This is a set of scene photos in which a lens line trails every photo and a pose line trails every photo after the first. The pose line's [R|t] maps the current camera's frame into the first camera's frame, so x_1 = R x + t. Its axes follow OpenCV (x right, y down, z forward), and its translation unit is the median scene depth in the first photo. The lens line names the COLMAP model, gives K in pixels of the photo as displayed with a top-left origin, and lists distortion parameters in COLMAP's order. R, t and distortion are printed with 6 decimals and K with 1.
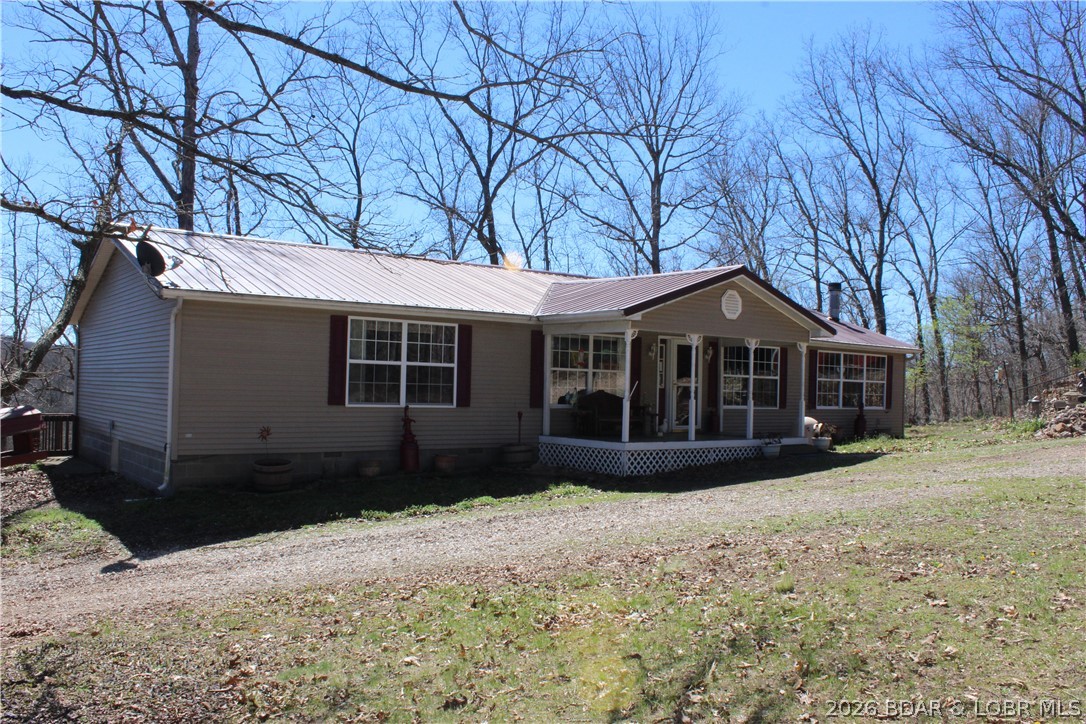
lens RADIAL K [[906.8, 0, 543.2], [0, 906.8, 364.3], [0, 0, 1]] dist [-0.077666, -0.000772]
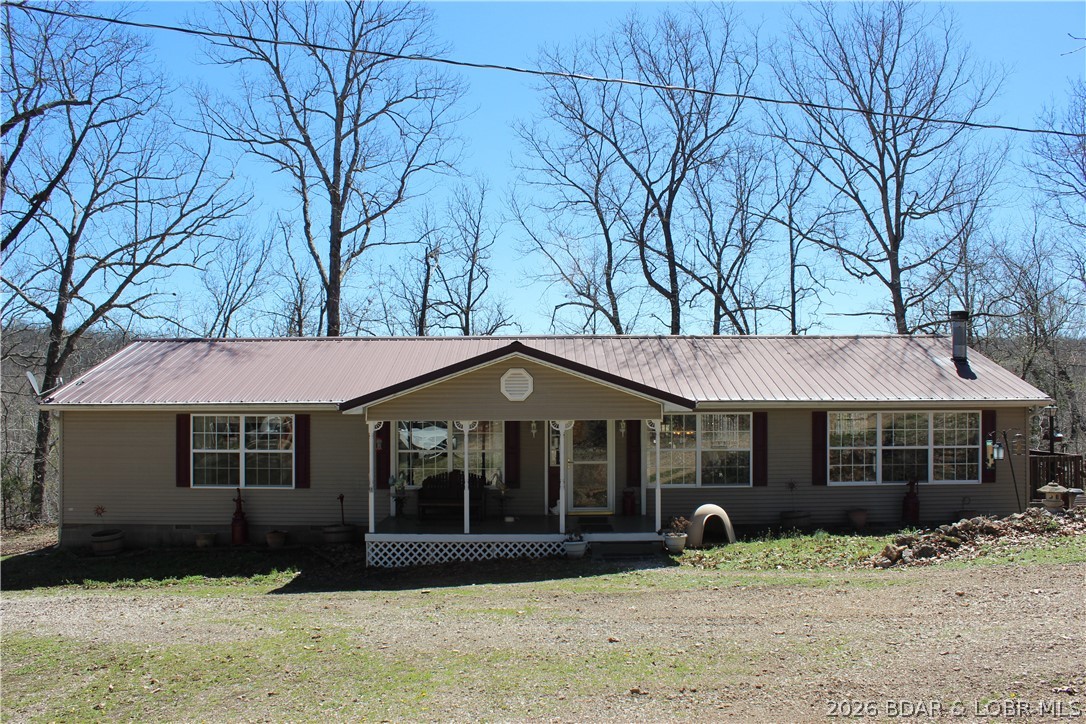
lens RADIAL K [[906.8, 0, 543.2], [0, 906.8, 363.3], [0, 0, 1]] dist [-0.077666, -0.000772]
pose [[0.779641, -0.046872, -0.624470, 0.867373], [0.038364, 0.998897, -0.027079, -0.067064], [0.625050, -0.002846, 0.780579, 0.334025]]
